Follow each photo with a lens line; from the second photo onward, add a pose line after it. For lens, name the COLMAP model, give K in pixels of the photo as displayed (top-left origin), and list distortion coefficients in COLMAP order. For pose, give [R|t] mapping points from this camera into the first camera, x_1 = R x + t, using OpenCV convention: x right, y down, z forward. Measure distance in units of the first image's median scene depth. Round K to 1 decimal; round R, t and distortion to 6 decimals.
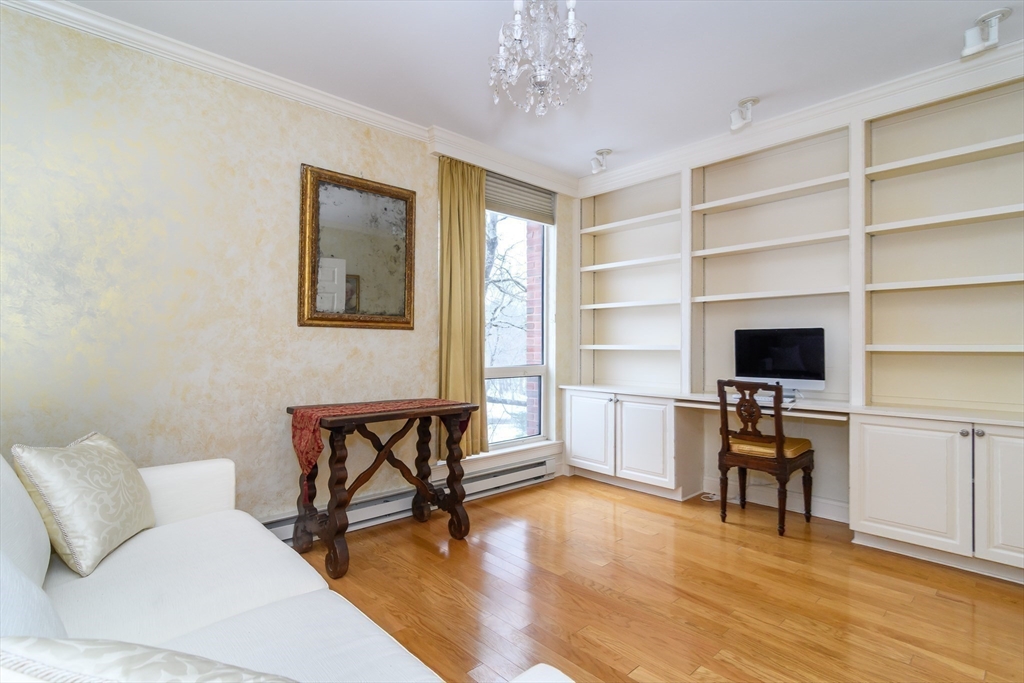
lens RADIAL K [[503.5, 0, 512.5], [0, 503.5, 341.4], [0, 0, 1]] dist [-0.002234, -0.000323]
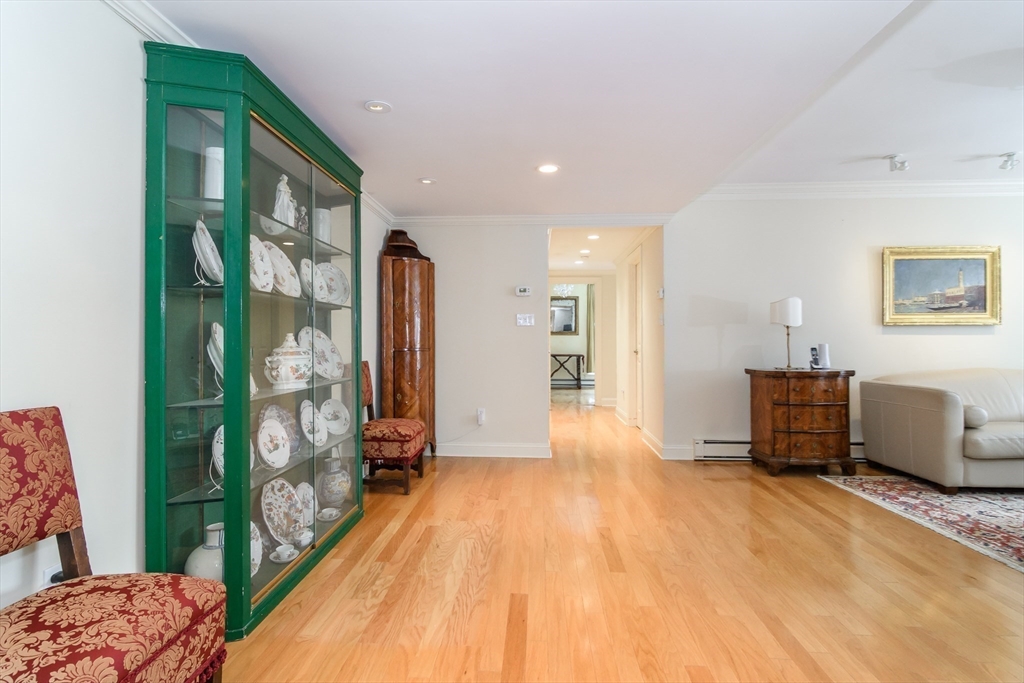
lens RADIAL K [[502.9, 0, 513.9], [0, 502.9, 344.9], [0, 0, 1]] dist [-0.000225, 0.000107]
pose [[0.704417, 0.002815, -0.709781, 2.346591], [0.005129, 0.999946, 0.009056, 0.014603], [0.709768, -0.010020, 0.704364, -2.146706]]
